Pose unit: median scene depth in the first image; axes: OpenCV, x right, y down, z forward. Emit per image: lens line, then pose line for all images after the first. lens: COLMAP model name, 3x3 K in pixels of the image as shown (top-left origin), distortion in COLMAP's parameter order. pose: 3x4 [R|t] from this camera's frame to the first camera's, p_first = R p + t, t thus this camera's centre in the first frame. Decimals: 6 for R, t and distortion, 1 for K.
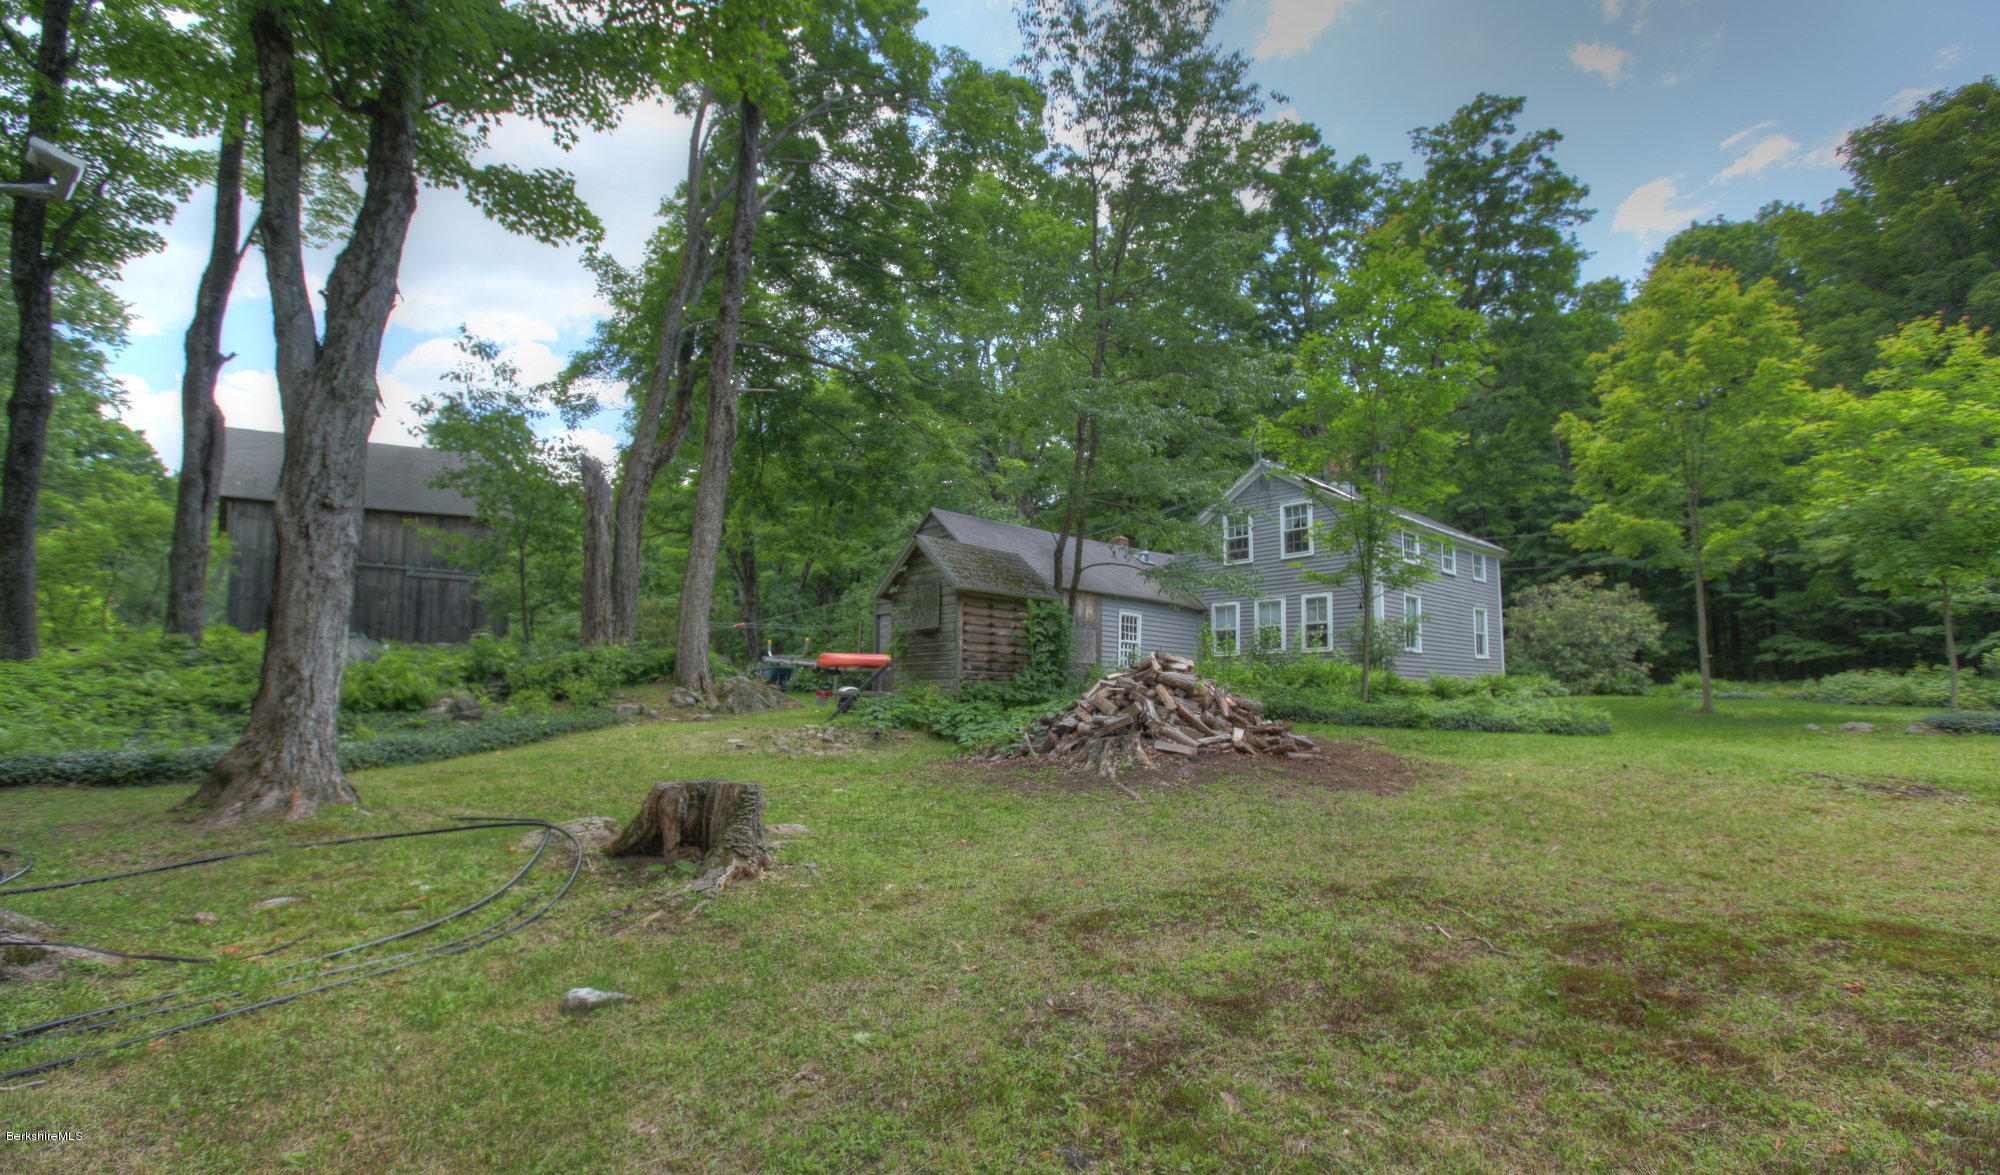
lens RADIAL K [[955.0, 0, 998.8], [0, 955.0, 601.5], [0, 0, 1]] dist [0.003981, 0.000049]
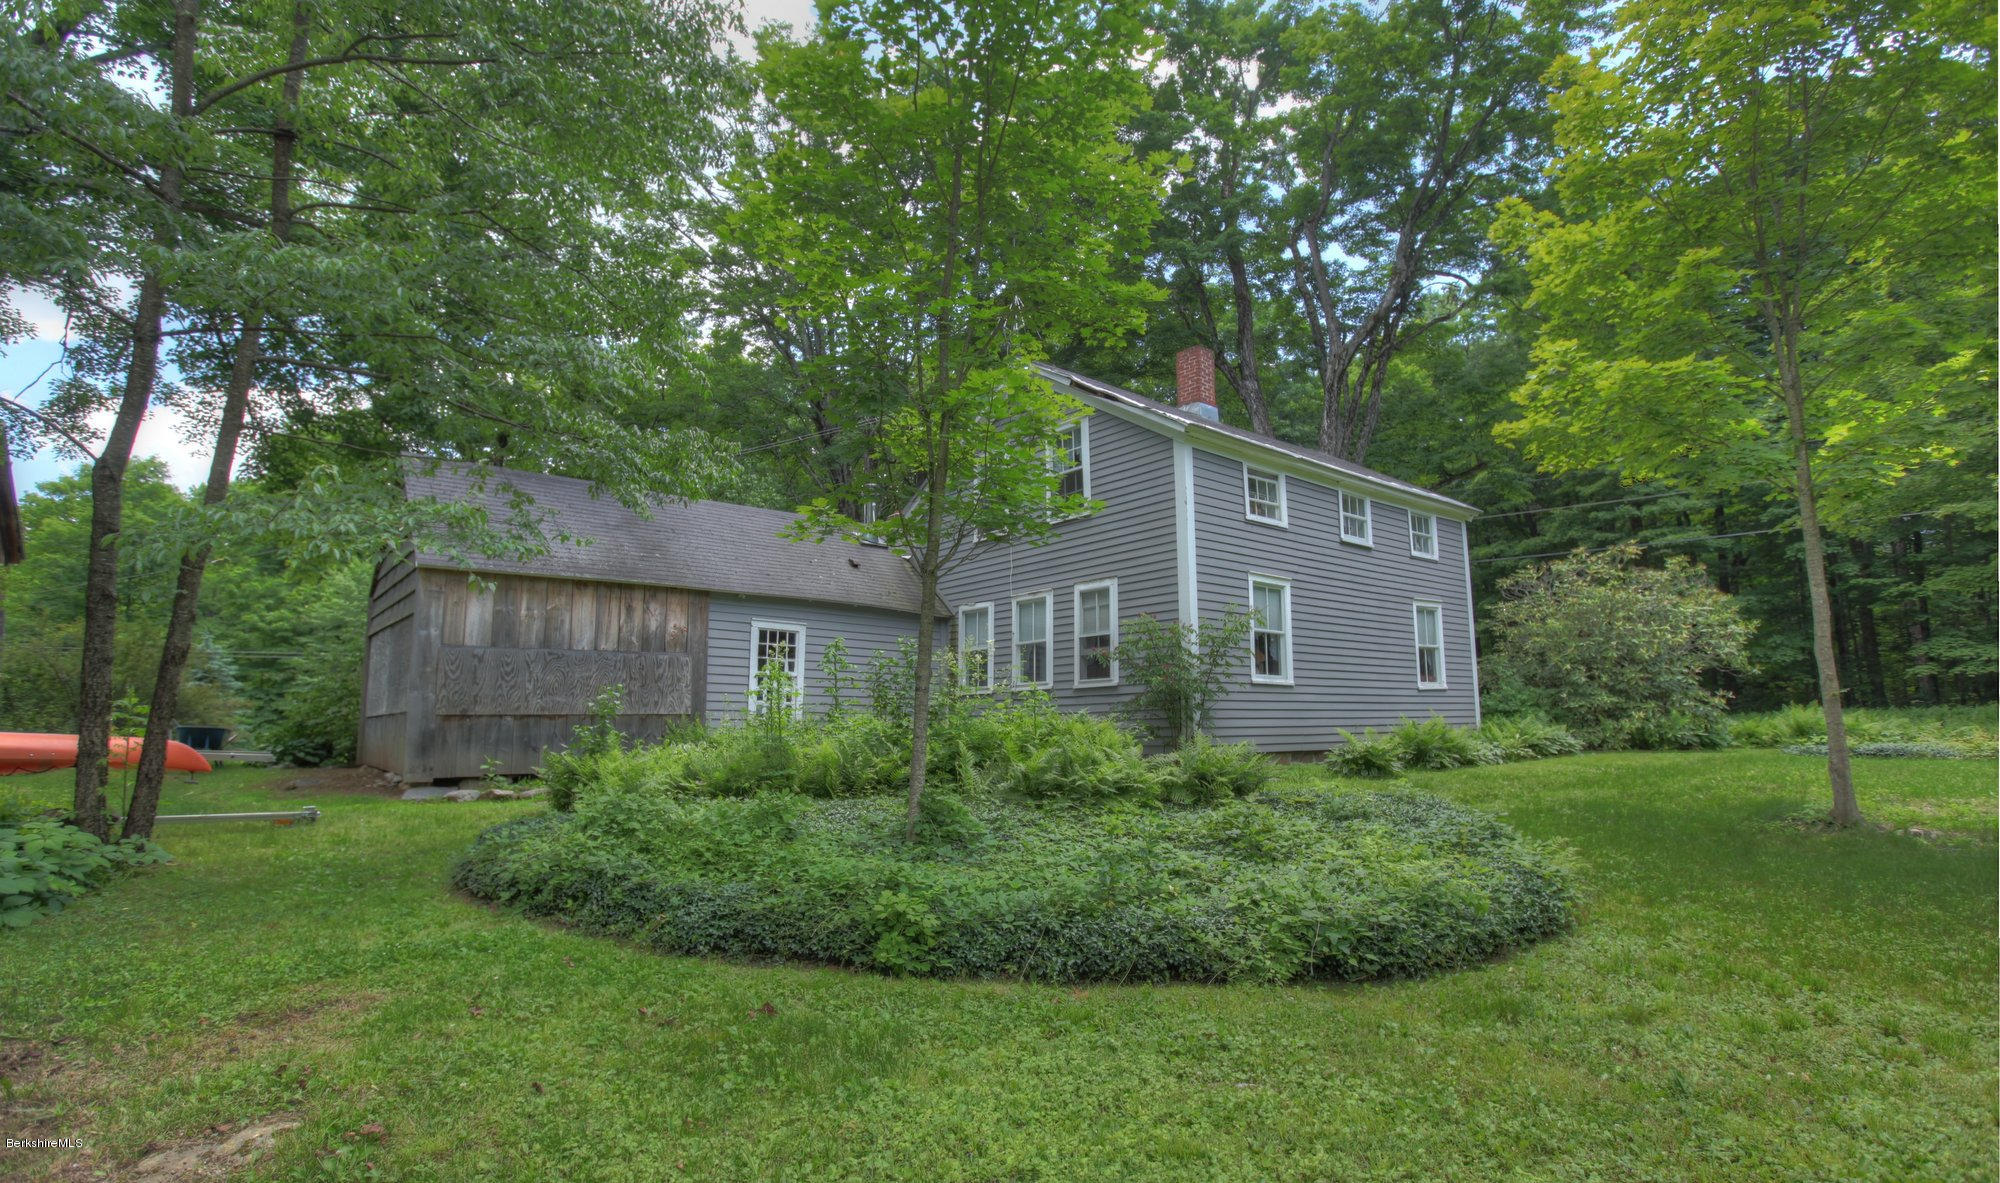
lens RADIAL K [[962.0, 0, 1001.8], [0, 962.0, 586.4], [0, 0, 1]] dist [-0.001851, 0.000400]
pose [[0.997222, -0.026150, -0.069747, 0.281279], [0.023541, 0.999001, -0.037978, 0.012885], [0.070670, 0.036231, 0.996842, 0.383918]]
